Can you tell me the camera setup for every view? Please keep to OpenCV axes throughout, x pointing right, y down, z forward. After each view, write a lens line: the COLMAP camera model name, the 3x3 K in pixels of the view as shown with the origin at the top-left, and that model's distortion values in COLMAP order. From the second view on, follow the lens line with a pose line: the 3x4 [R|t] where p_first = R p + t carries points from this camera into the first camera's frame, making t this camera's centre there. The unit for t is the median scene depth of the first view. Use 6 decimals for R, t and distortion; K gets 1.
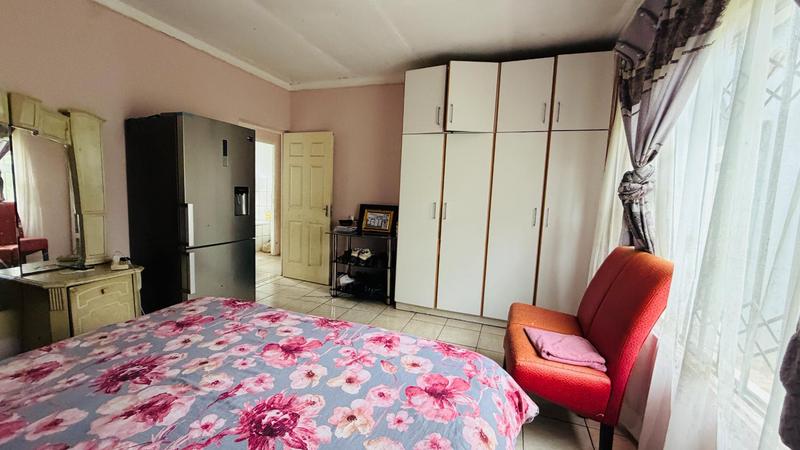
lens RADIAL K [[319.0, 0, 399.8], [0, 319.0, 227.7], [0, 0, 1]] dist [-0.000604, -0.000028]
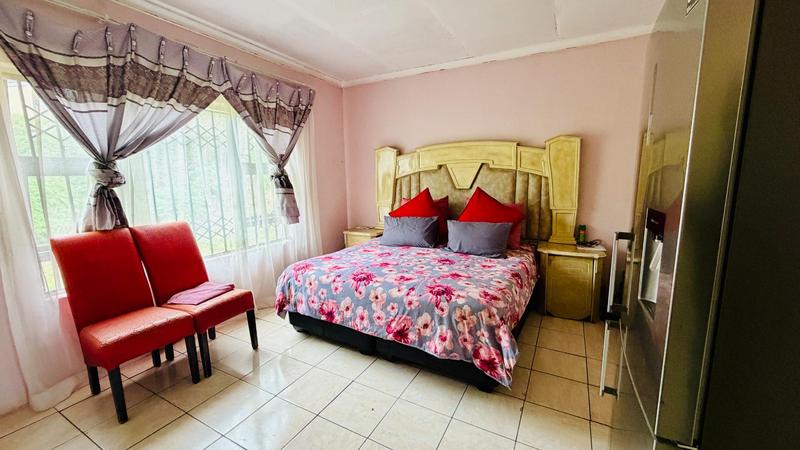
lens RADIAL K [[319.0, 0, 402.0], [0, 319.0, 222.5], [0, 0, 1]] dist [-0.000604, -0.000028]
pose [[-0.989582, -0.054829, 0.133122, -0.611313], [-0.018091, 0.964671, 0.262836, -0.361297], [-0.142830, 0.257689, -0.955613, 2.491558]]
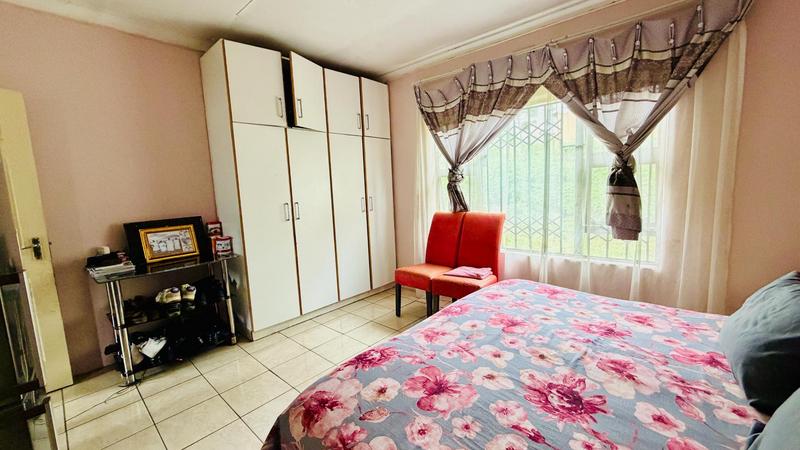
lens RADIAL K [[319.0, 0, 398.1], [0, 319.0, 225.4], [0, 0, 1]] dist [-0.000604, -0.000028]
pose [[0.376097, -0.175978, 0.909716, -1.312603], [0.163394, 0.979009, 0.121831, -0.162470], [-0.912060, 0.102822, 0.396956, 0.759988]]
